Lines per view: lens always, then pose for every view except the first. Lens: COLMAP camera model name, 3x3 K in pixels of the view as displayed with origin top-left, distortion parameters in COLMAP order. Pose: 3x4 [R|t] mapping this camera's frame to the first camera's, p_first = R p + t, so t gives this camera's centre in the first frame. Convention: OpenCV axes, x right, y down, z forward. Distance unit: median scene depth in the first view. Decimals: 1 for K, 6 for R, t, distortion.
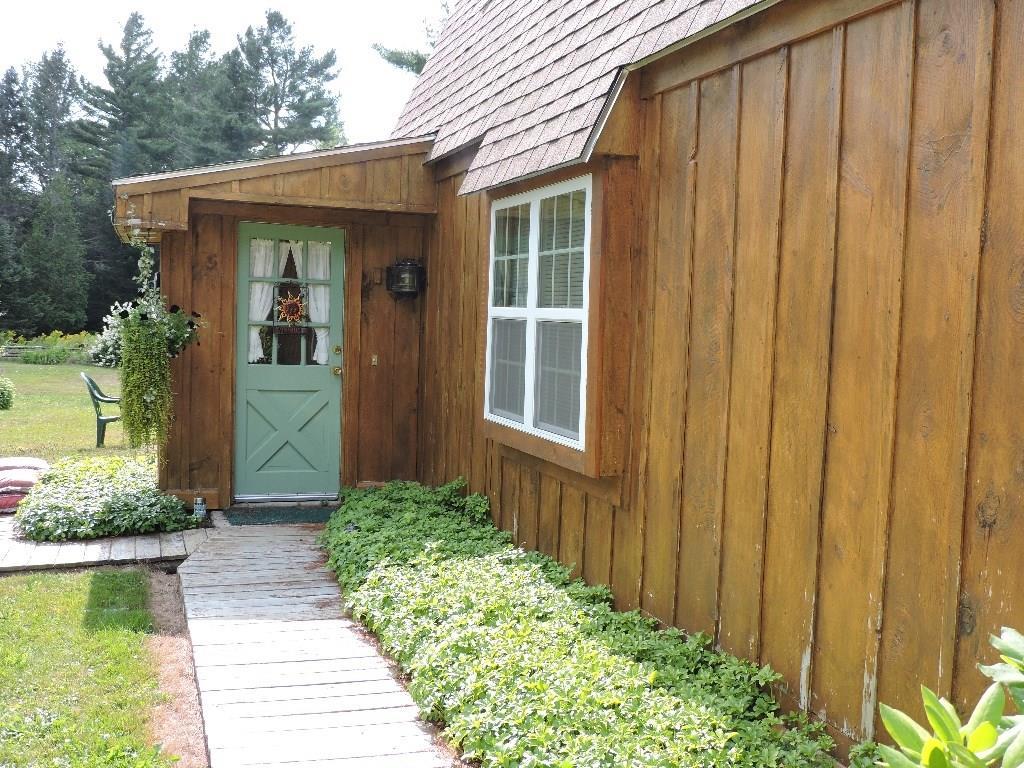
lens RADIAL K [[1051.0, 0, 512.0], [0, 1051.0, 384.0], [0, 0, 1]] dist [-0.007727, -0.005791]
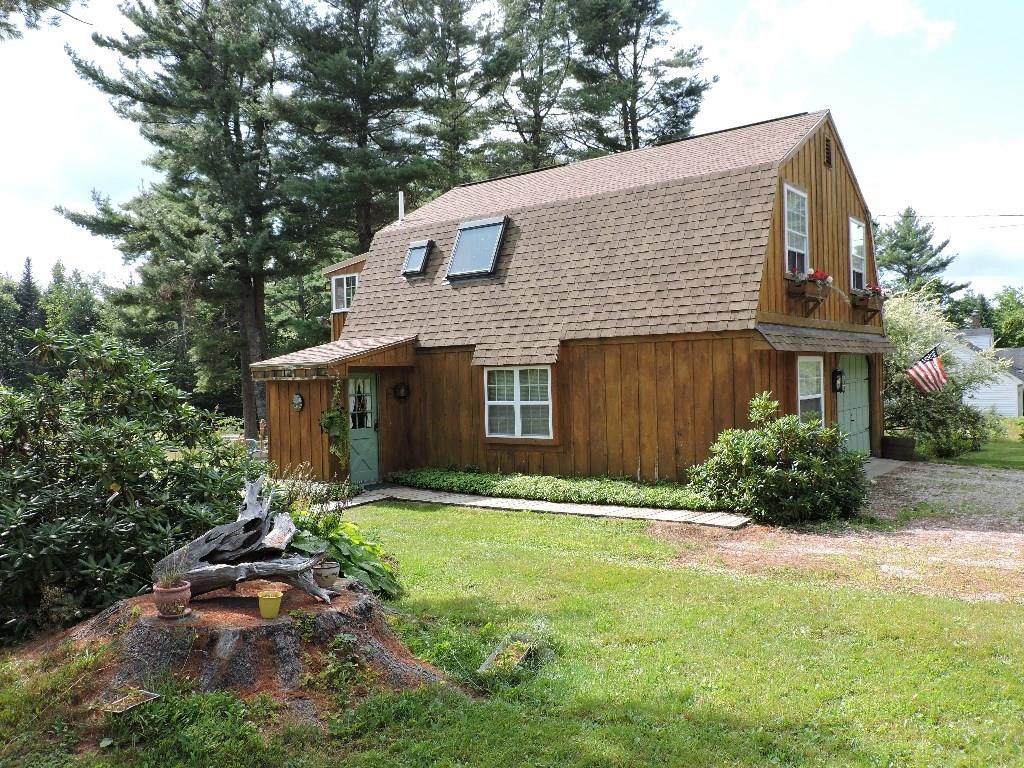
lens RADIAL K [[818.6, 0, 512.0], [0, 818.6, 384.0], [0, 0, 1]] dist [0.007251, 0.000057]
pose [[0.832051, -0.054160, 0.552049, -1.629698], [0.088097, 0.995493, -0.035115, -0.040404], [-0.547659, 0.077851, 0.833072, -1.342487]]
